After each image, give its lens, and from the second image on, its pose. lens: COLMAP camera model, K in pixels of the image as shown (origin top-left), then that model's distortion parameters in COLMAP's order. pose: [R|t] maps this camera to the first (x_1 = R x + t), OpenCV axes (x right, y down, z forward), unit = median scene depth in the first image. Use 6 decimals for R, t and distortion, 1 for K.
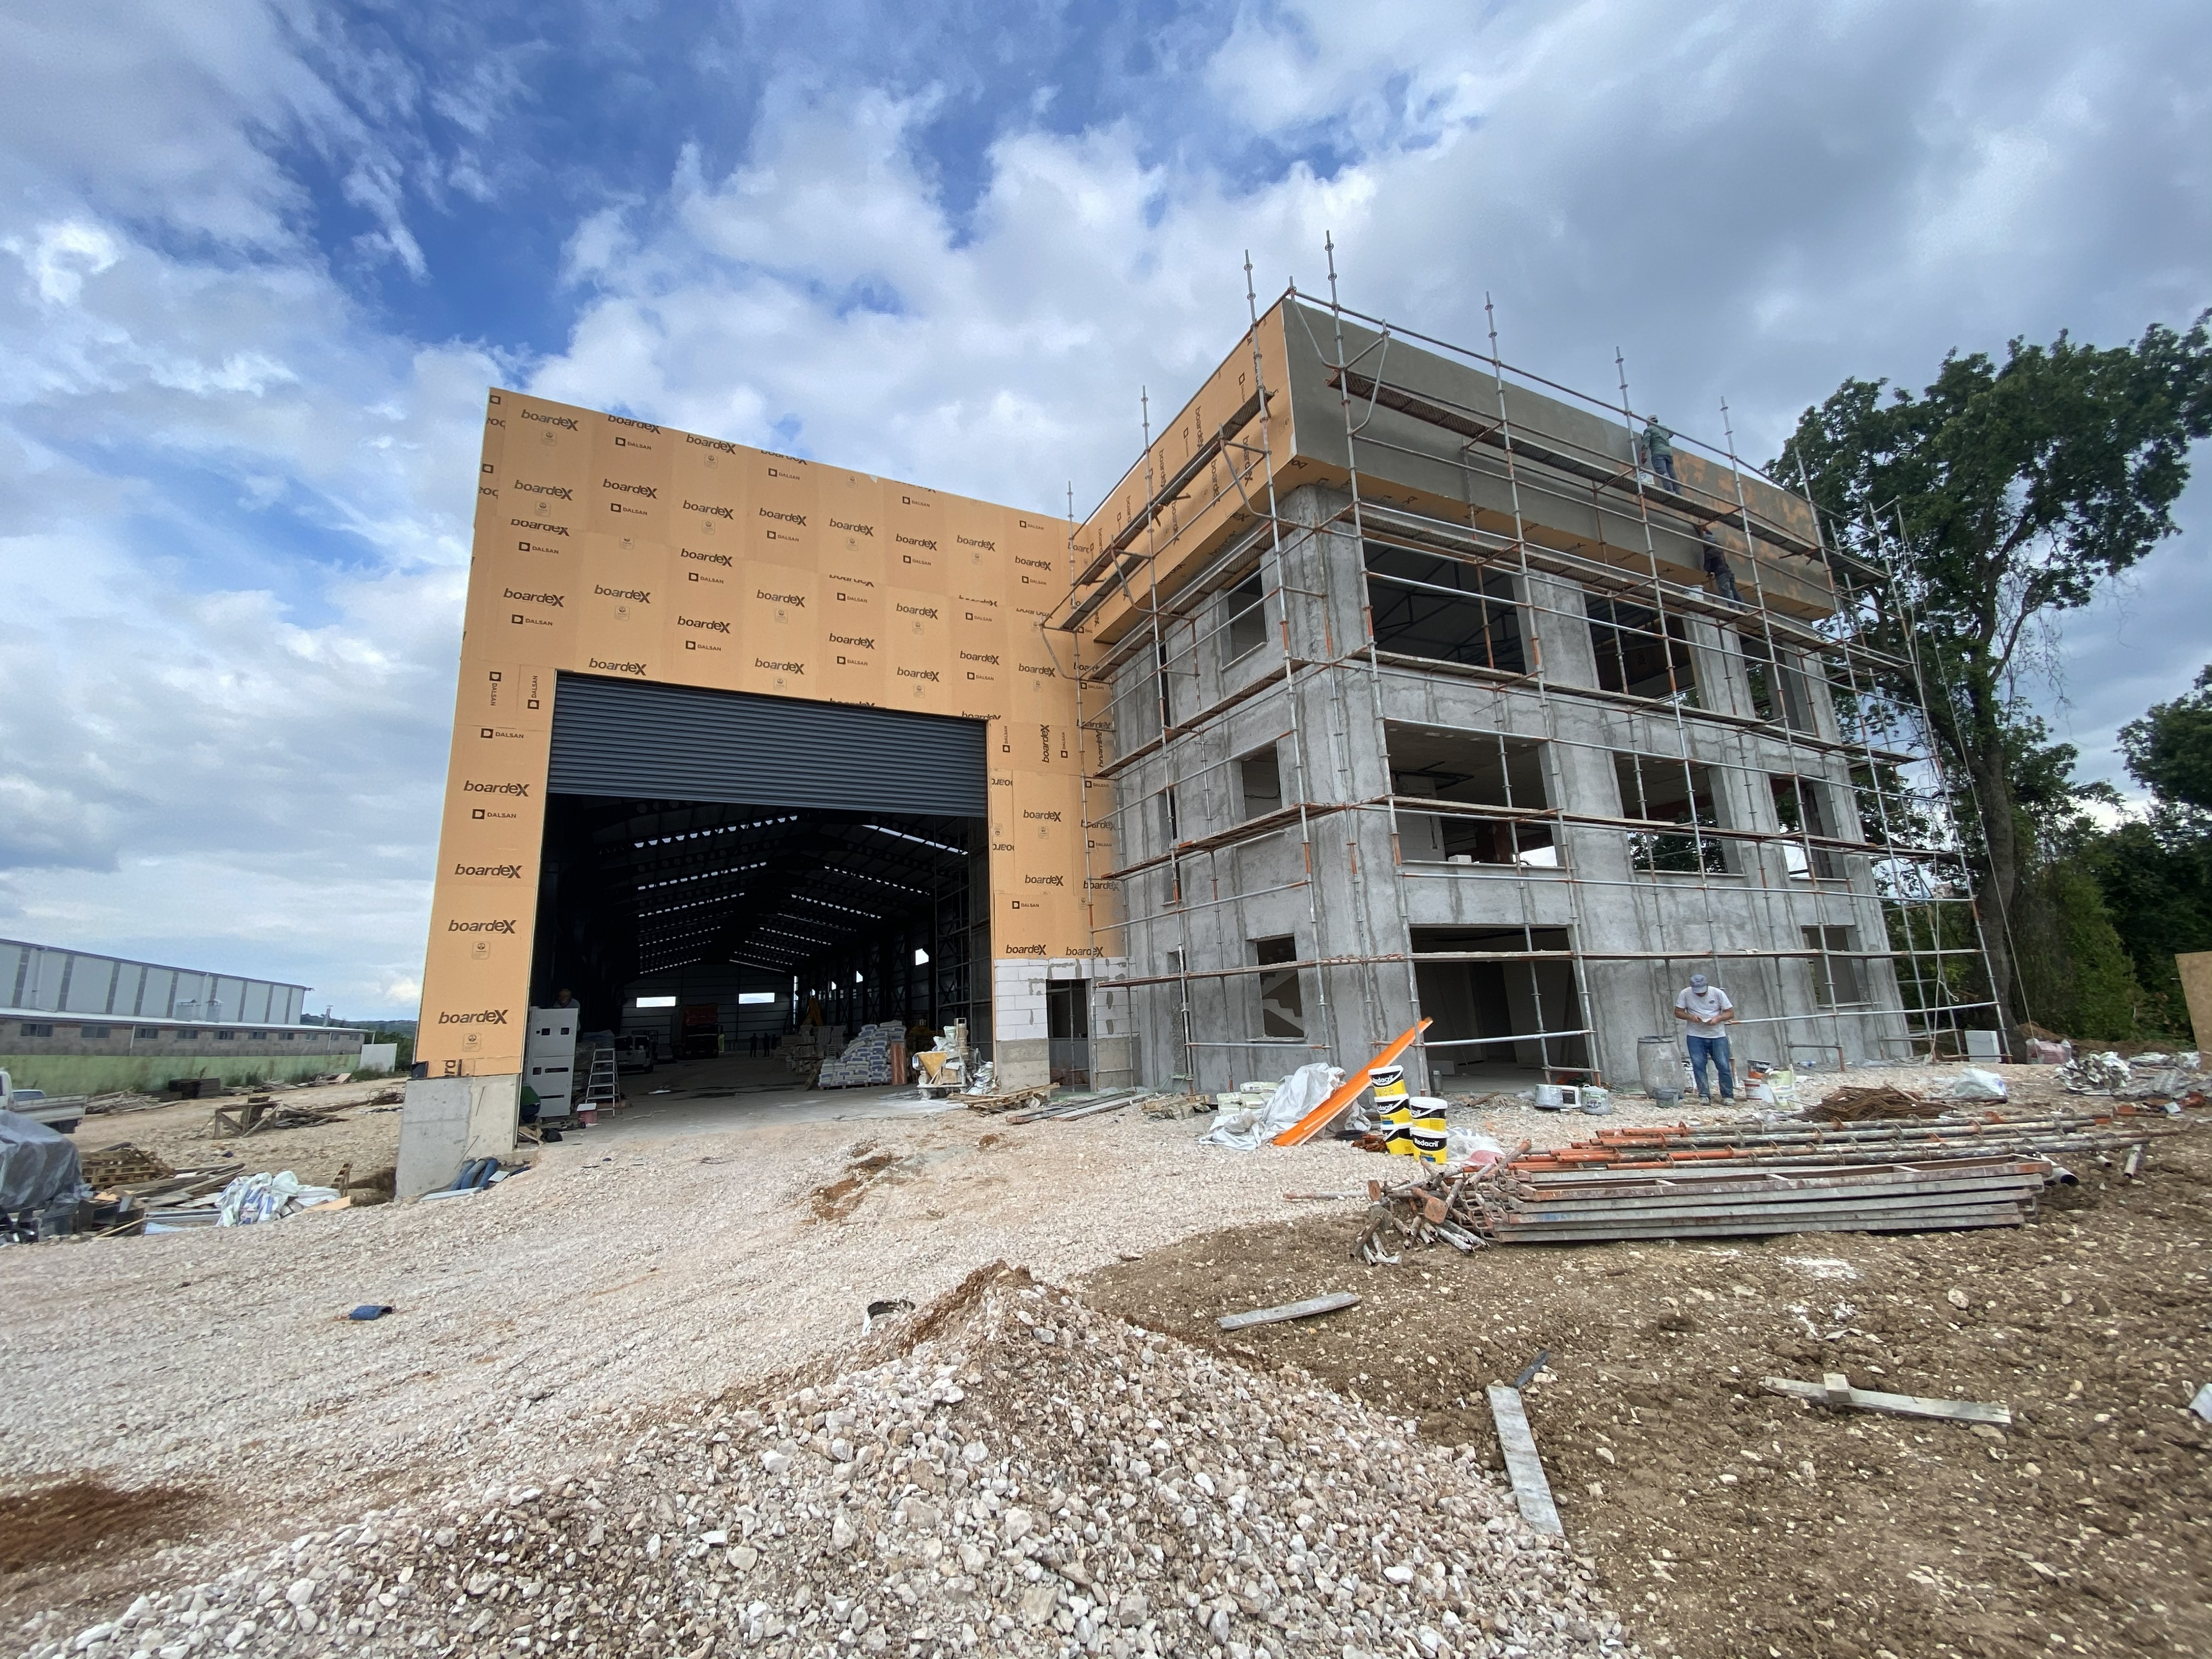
lens RADIAL K [[902.7, 0, 1111.4], [0, 902.7, 840.4], [0, 0, 1]] dist [0.015180, -0.017657]
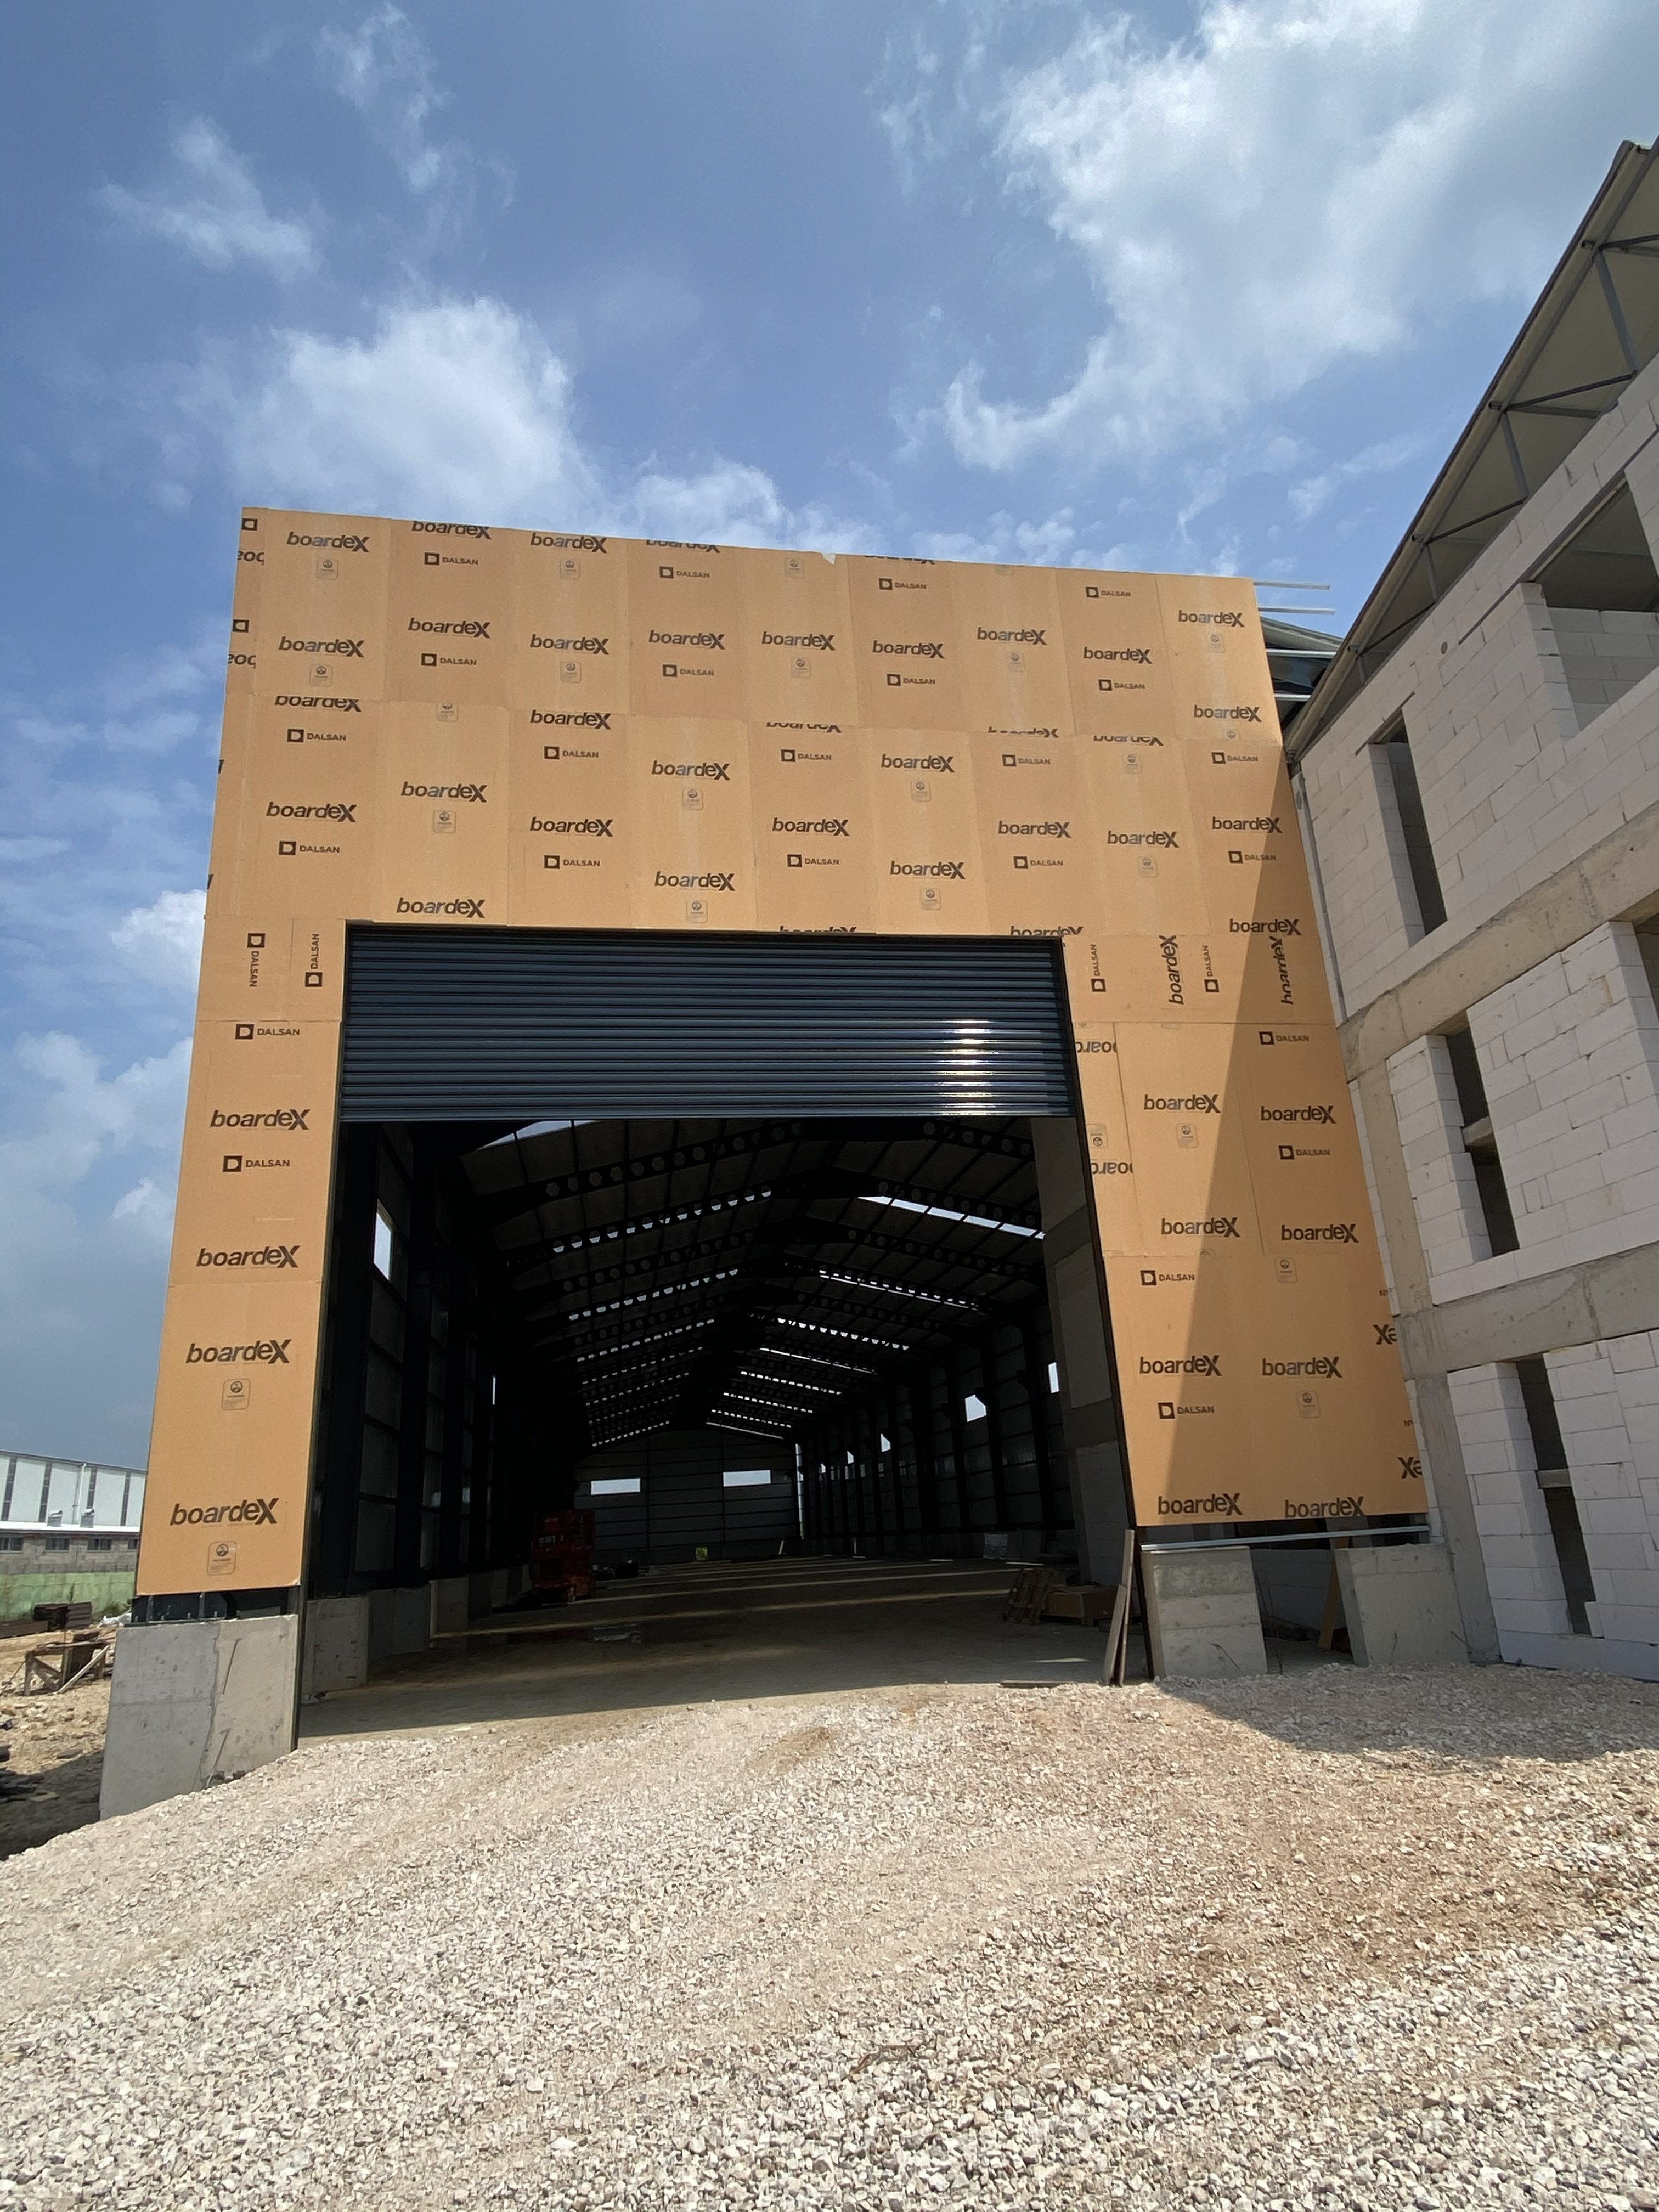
lens RADIAL K [[1324.7, 0, 829.5], [0, 1324.7, 1106.0], [0, 0, 1]] dist [0.033709, -0.025843]
pose [[0.950741, -0.102640, -0.292501, -0.052534], [0.073843, 0.991418, -0.107877, 0.048129], [0.301063, 0.080964, 0.950161, 0.234913]]
